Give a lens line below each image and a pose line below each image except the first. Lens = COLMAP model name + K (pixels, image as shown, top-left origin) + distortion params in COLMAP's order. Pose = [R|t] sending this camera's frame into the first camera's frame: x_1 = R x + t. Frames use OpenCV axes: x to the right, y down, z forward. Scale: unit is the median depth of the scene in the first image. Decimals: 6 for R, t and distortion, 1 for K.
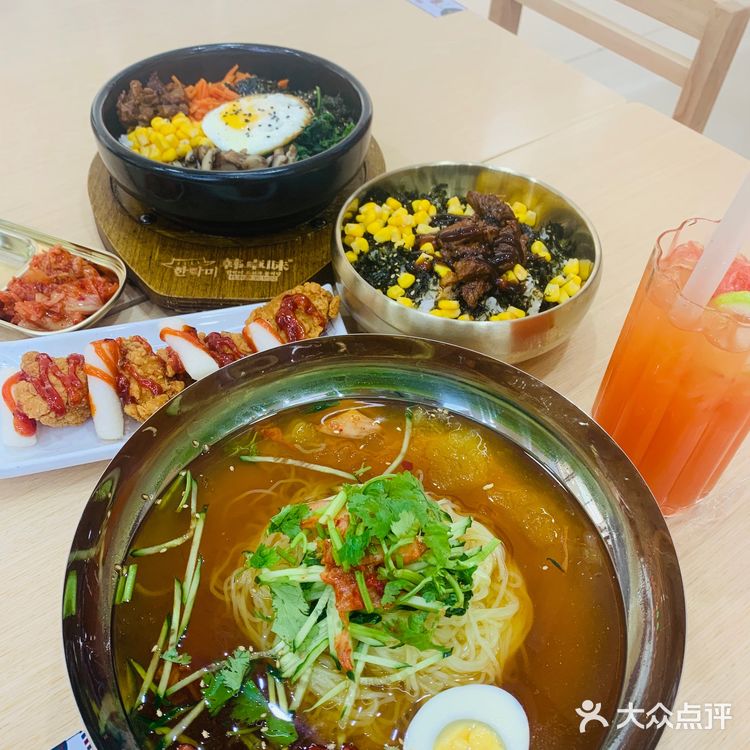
lens RADIAL K [[797.7, 0, 364.4], [0, 797.7, 372.7], [0, 0, 1]] dist [0.152804, -0.514439]
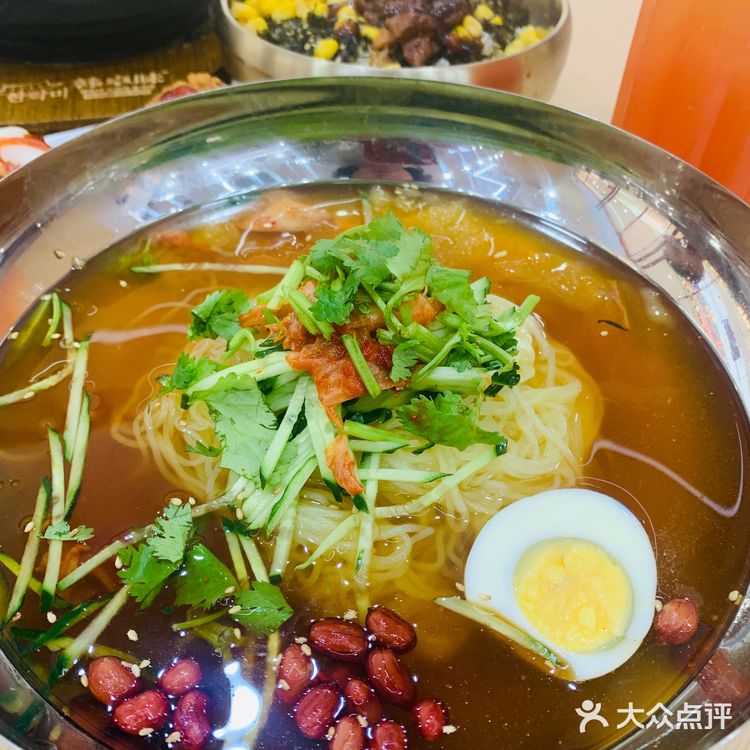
lens RADIAL K [[815.7, 0, 363.3], [0, 815.7, 365.9], [0, 0, 1]] dist [0.082054, -0.233408]
pose [[0.981187, -0.150599, 0.120795, -0.059538], [0.152657, 0.988247, -0.007916, 0.219761], [-0.118183, 0.026207, 0.992646, 0.296061]]
